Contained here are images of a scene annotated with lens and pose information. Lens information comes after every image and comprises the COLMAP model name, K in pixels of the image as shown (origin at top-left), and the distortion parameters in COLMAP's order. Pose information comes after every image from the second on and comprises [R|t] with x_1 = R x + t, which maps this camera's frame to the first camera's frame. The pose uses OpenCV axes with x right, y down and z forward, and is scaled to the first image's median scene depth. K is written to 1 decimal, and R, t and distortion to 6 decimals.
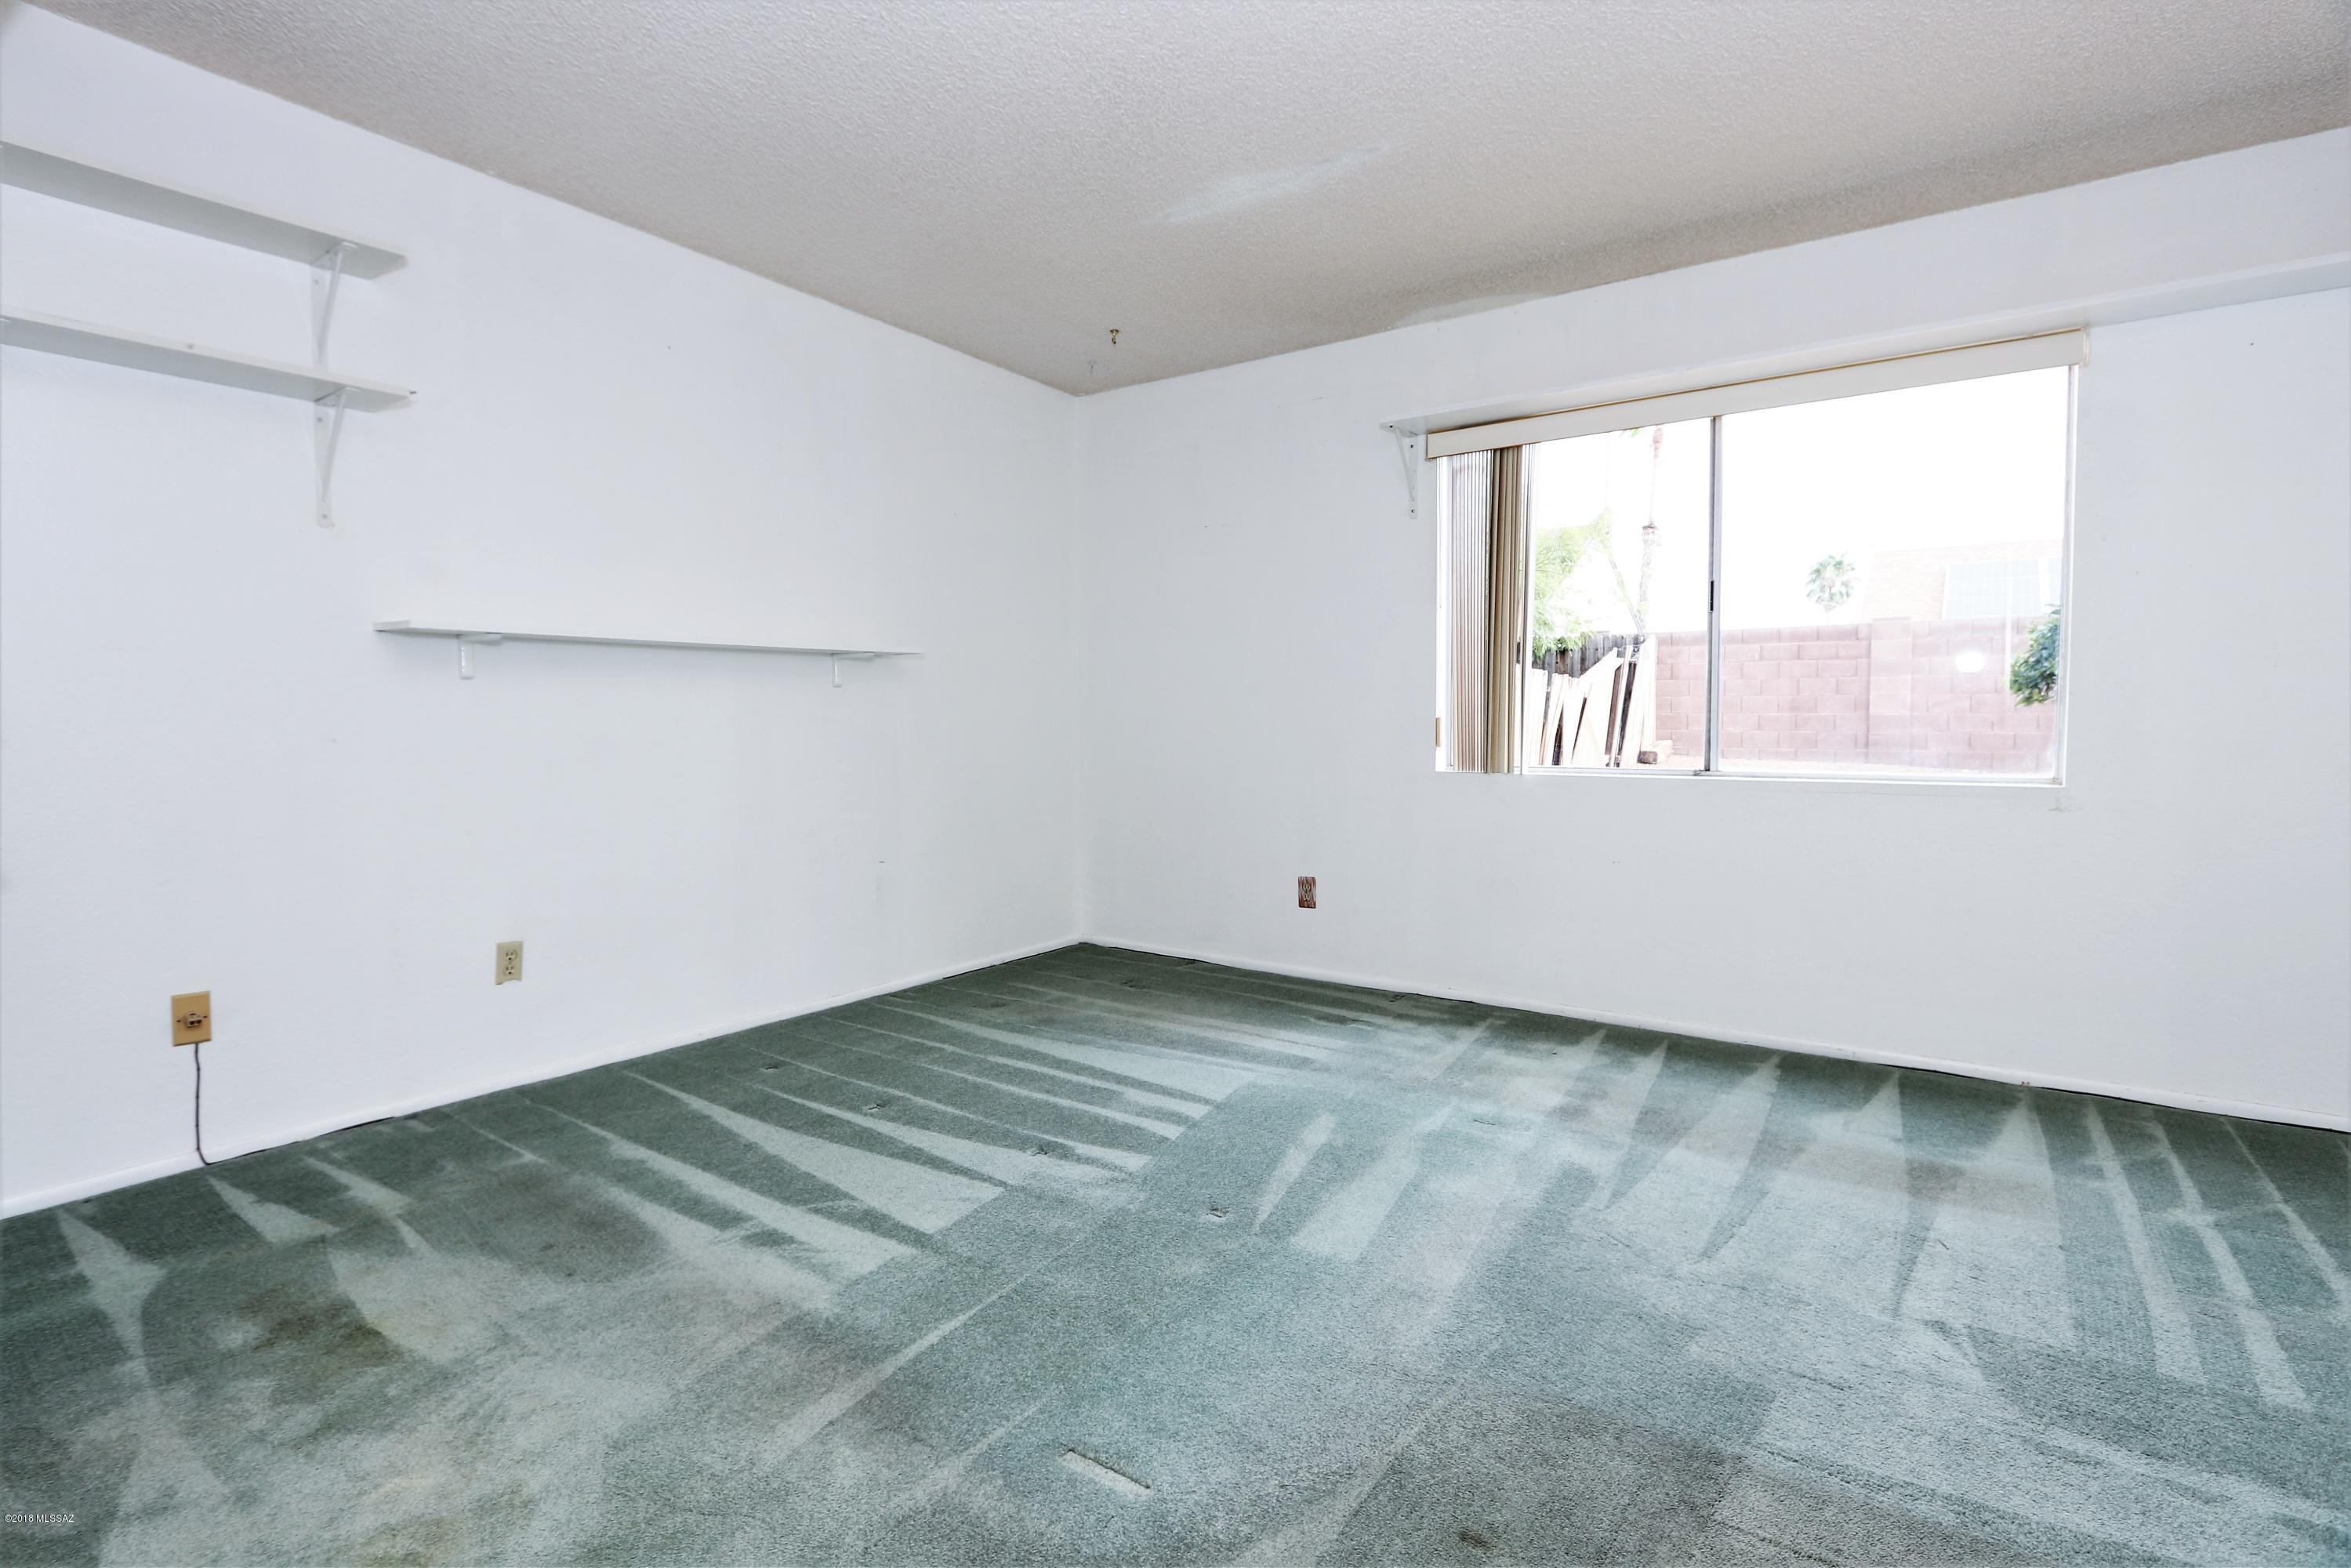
lens RADIAL K [[1098.8, 0, 1170.7], [0, 1098.8, 778.6], [0, 0, 1]] dist [-0.006187, -0.000287]
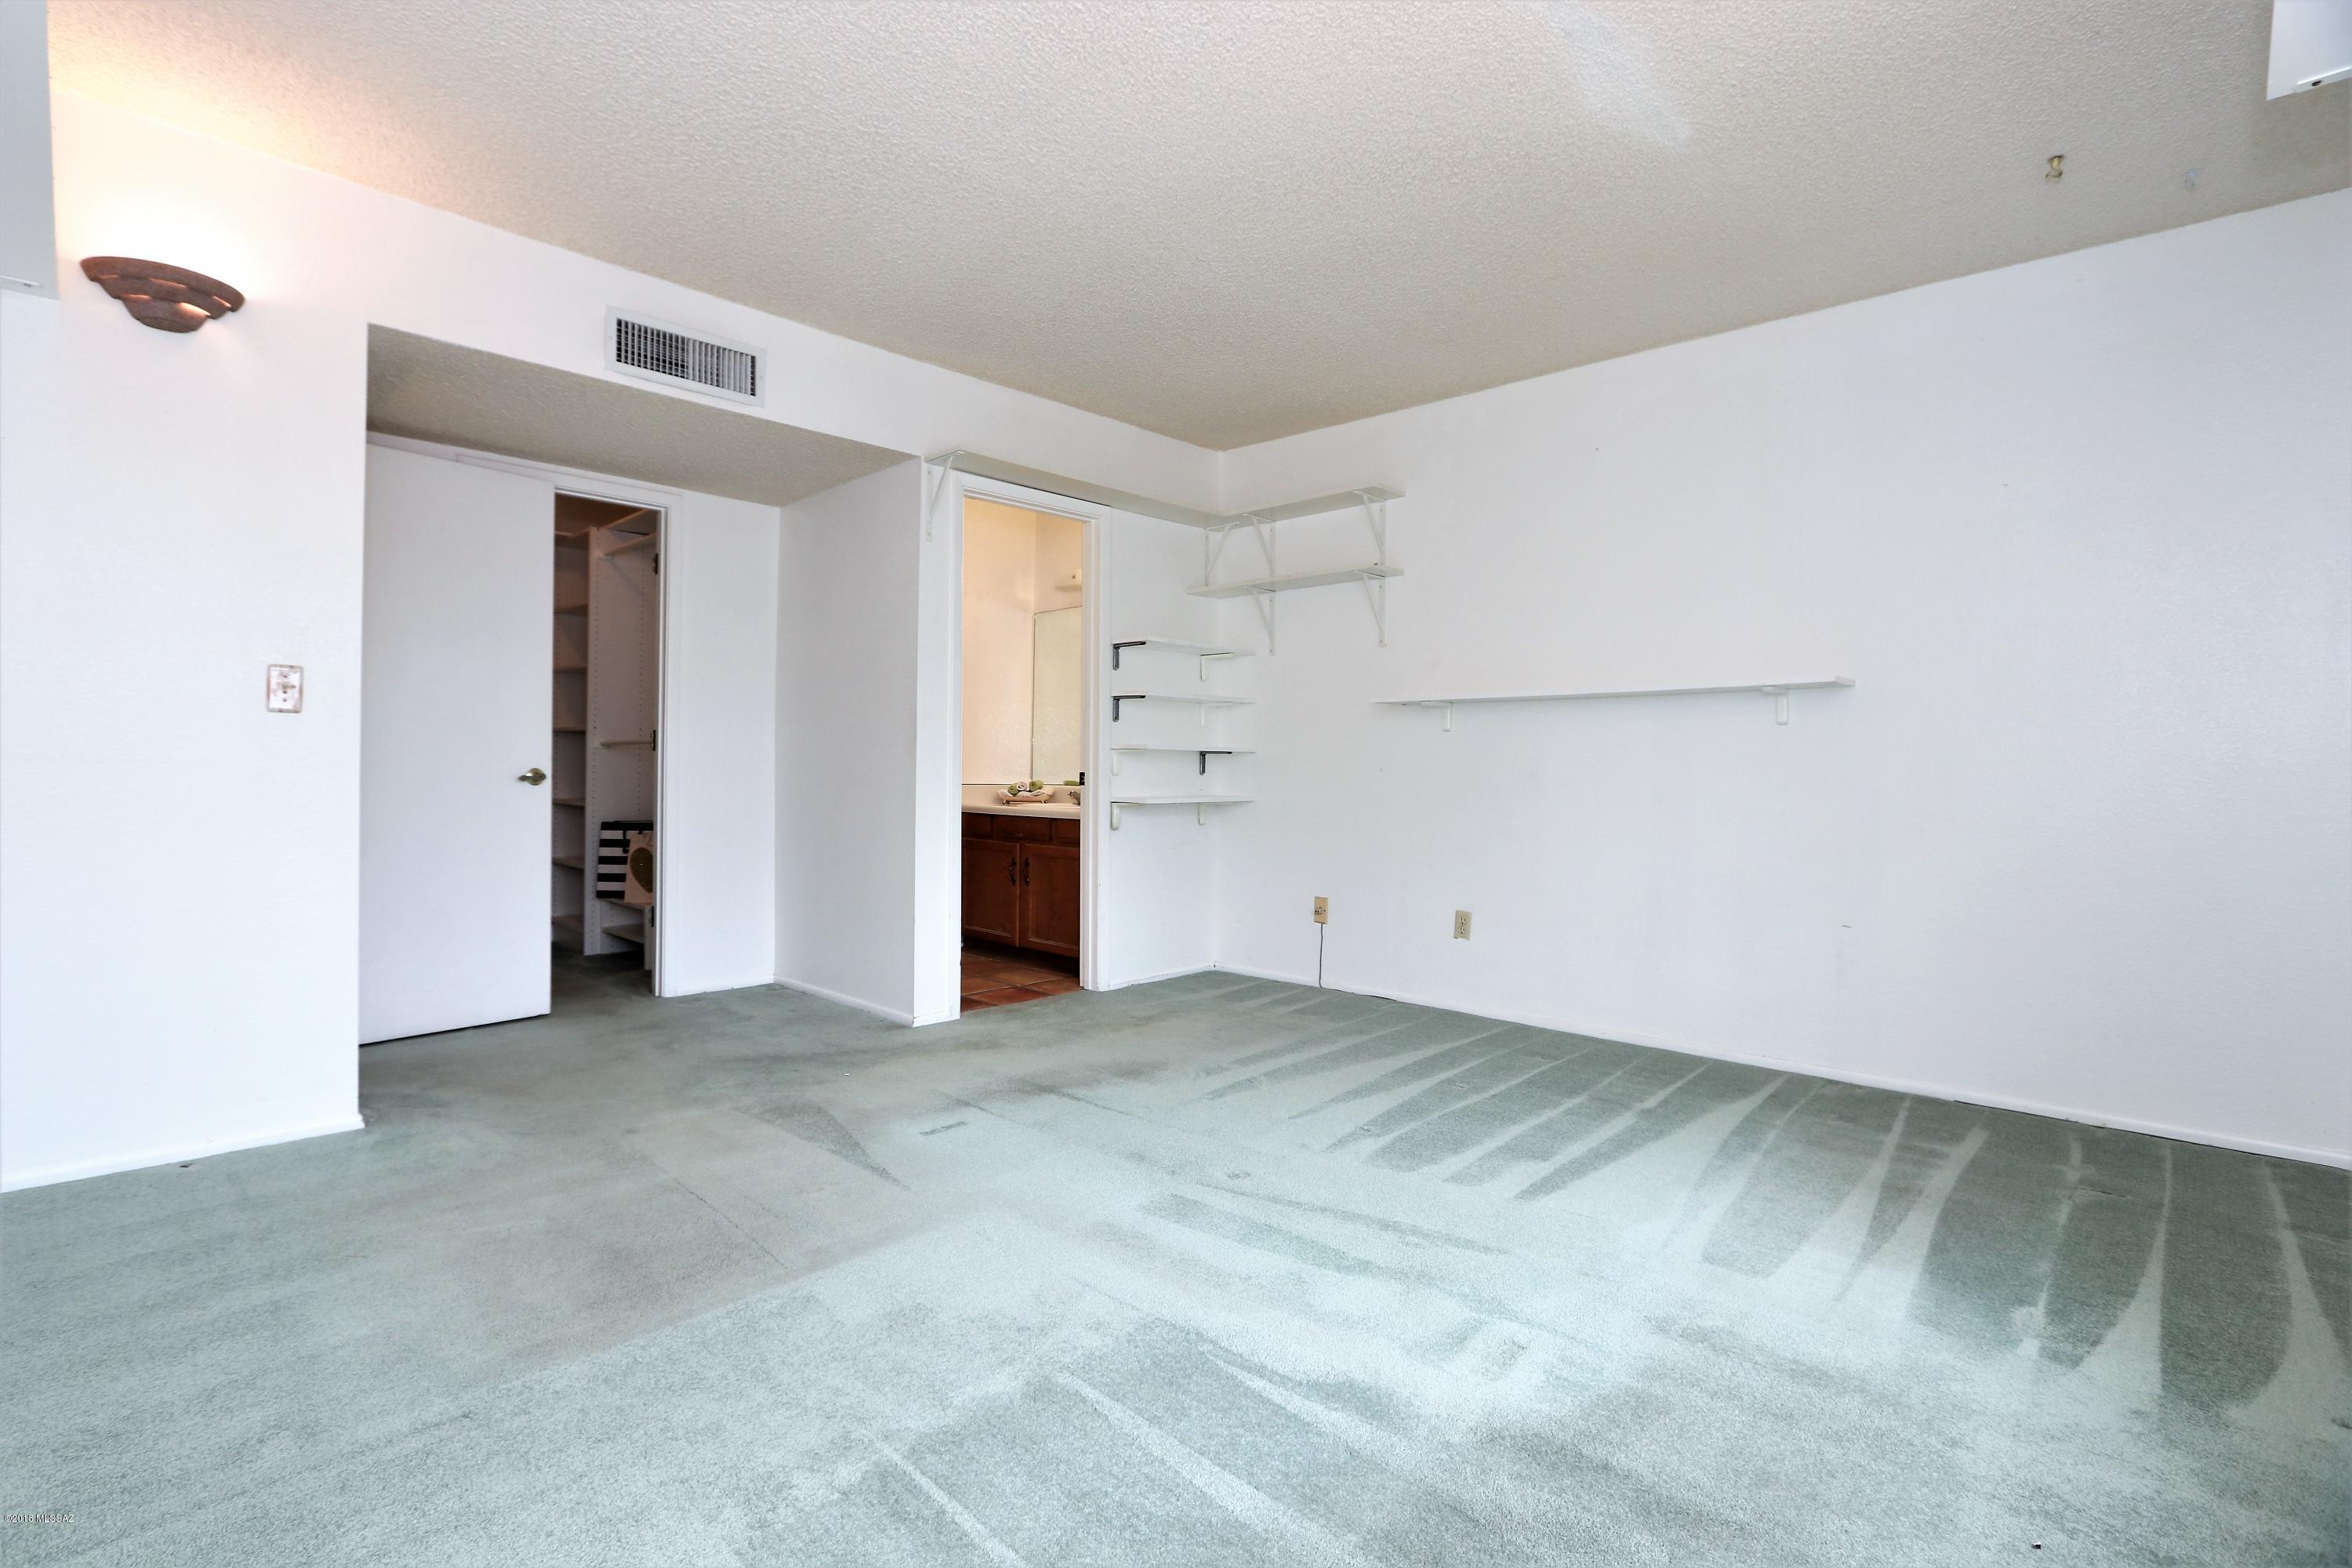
lens RADIAL K [[1099.3, 0, 1172.9], [0, 1099.3, 782.9], [0, 0, 1]] dist [-0.006187, -0.000287]
pose [[-0.158941, 0.000773, -0.987288, 0.893541], [-0.069829, 0.997486, 0.012023, -0.009916], [0.984816, 0.070853, -0.158487, 0.846911]]
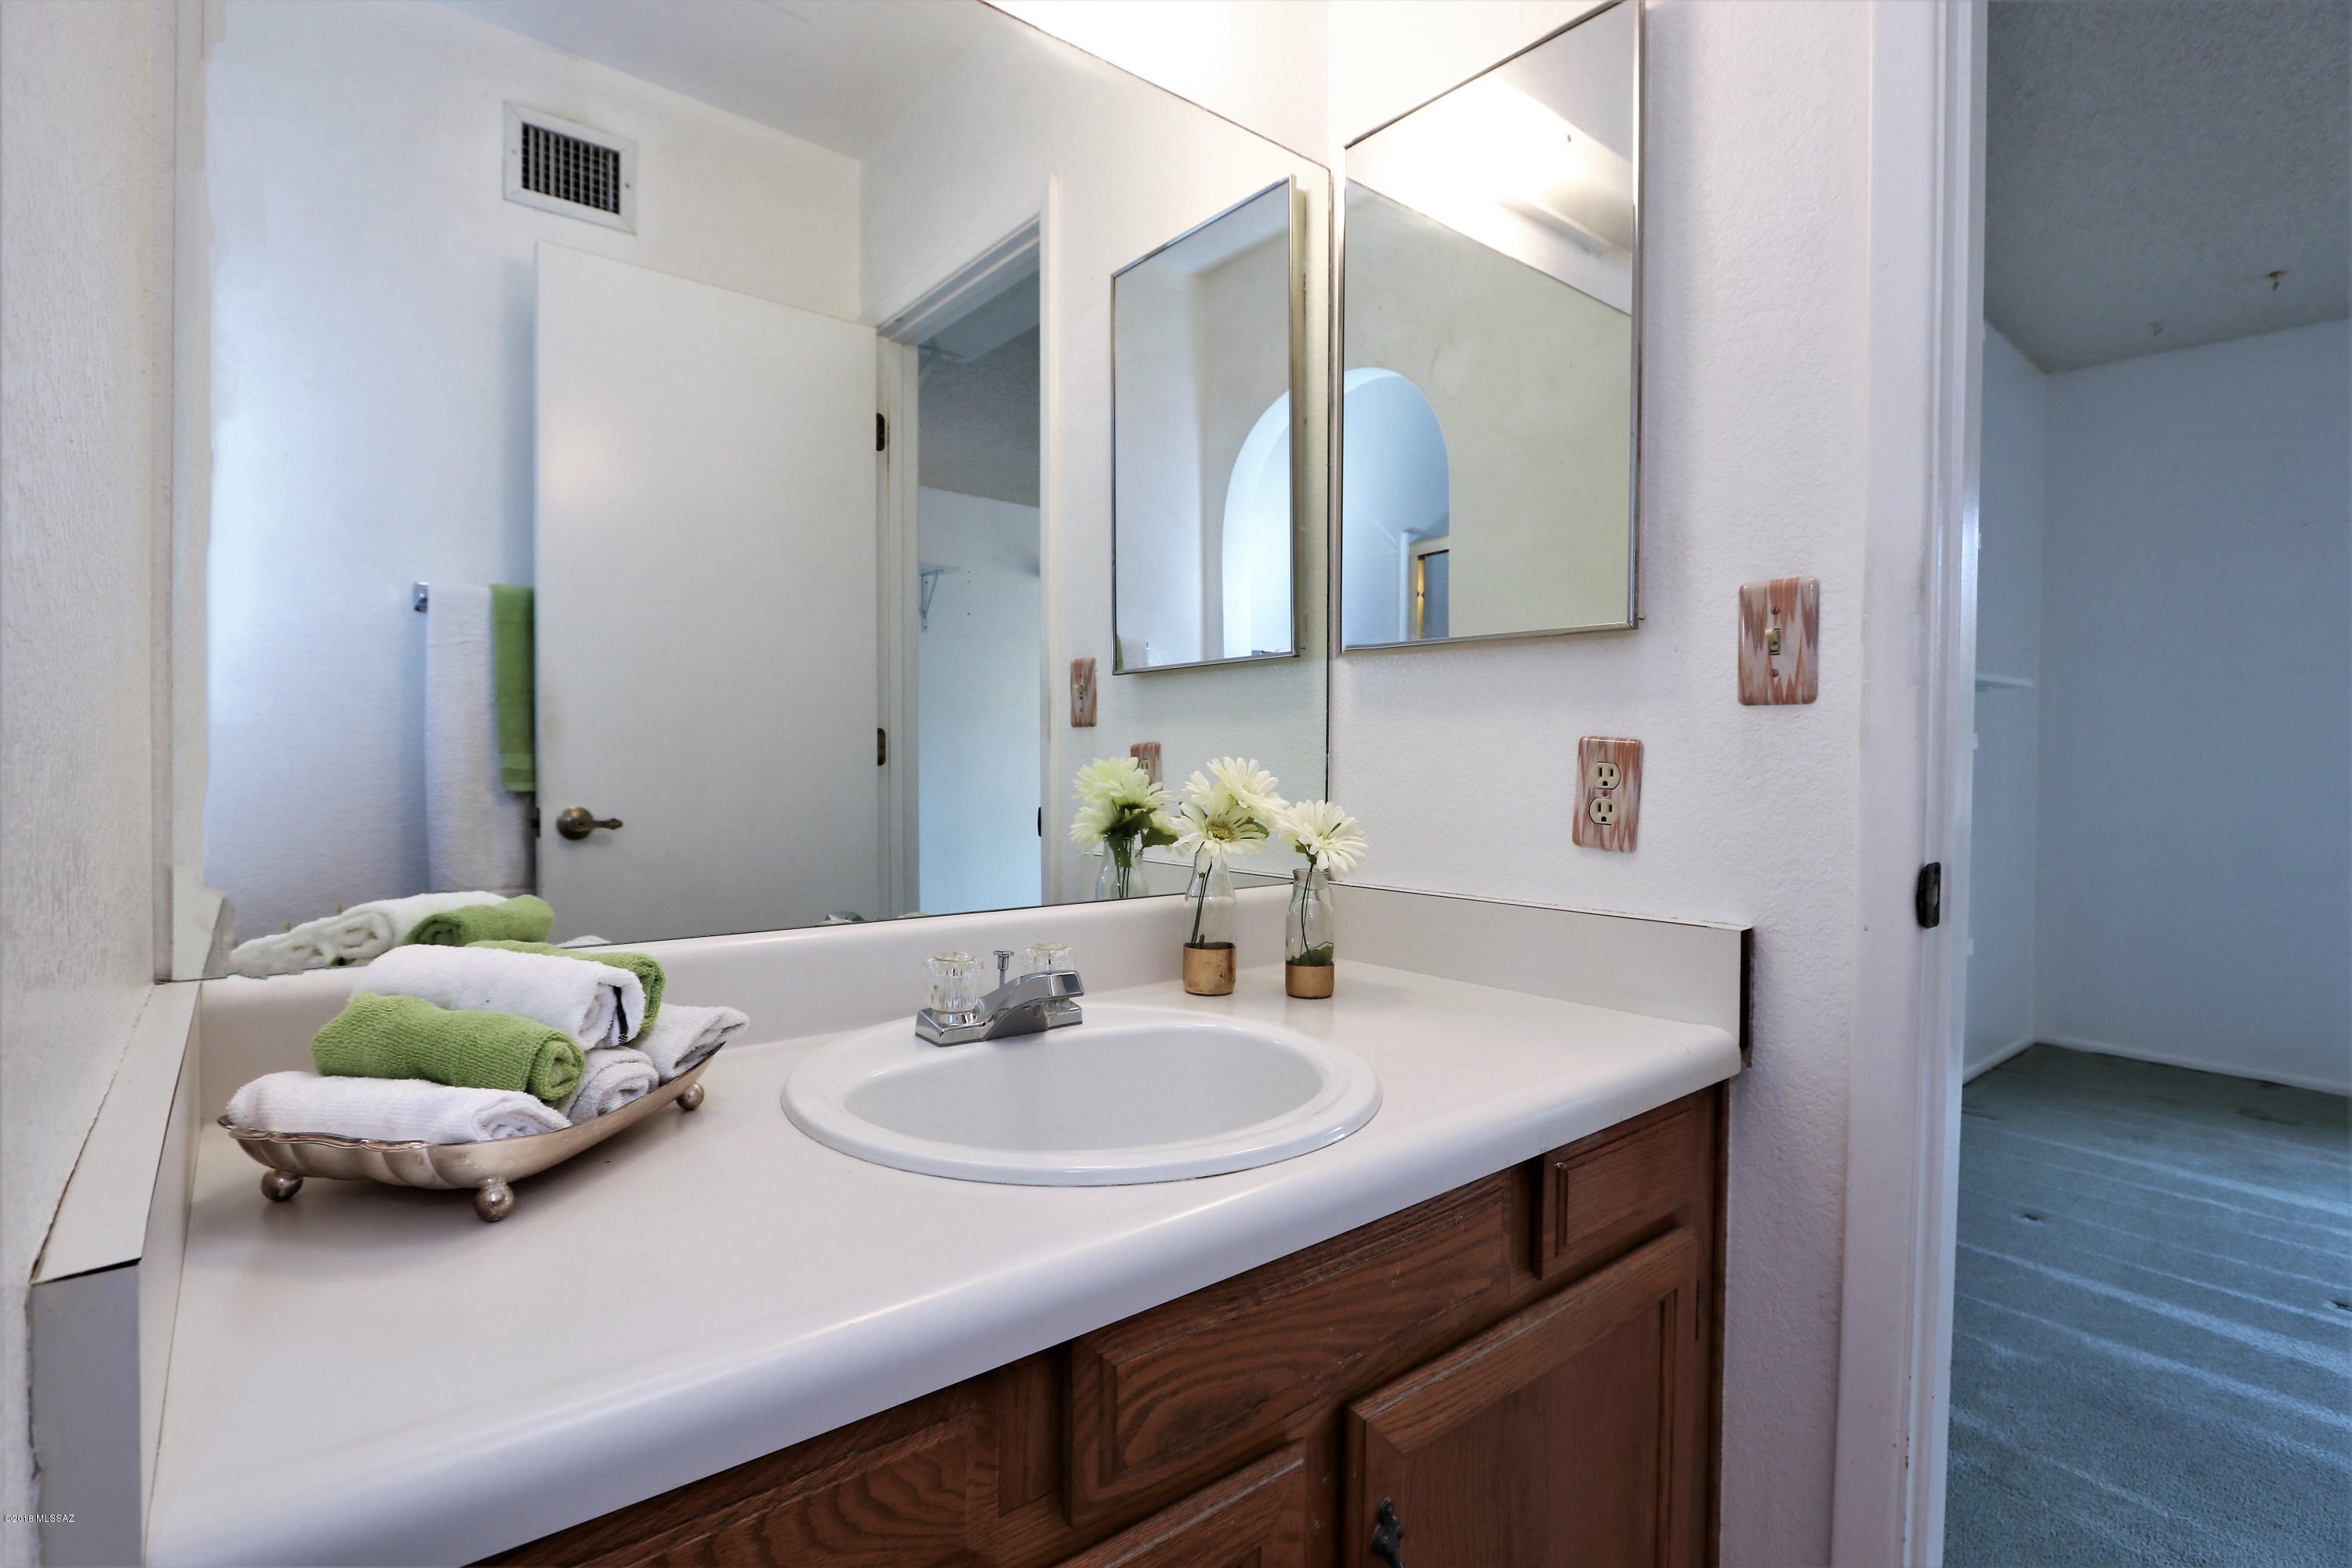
lens RADIAL K [[1099.3, 0, 1178.4], [0, 1099.3, 774.0], [0, 0, 1]] dist [-0.006187, -0.000287]
pose [[0.964521, -0.000229, -0.264006, -0.813975], [-0.011358, 0.999038, -0.042361, -0.013738], [0.263762, 0.043857, 0.963590, 0.084849]]
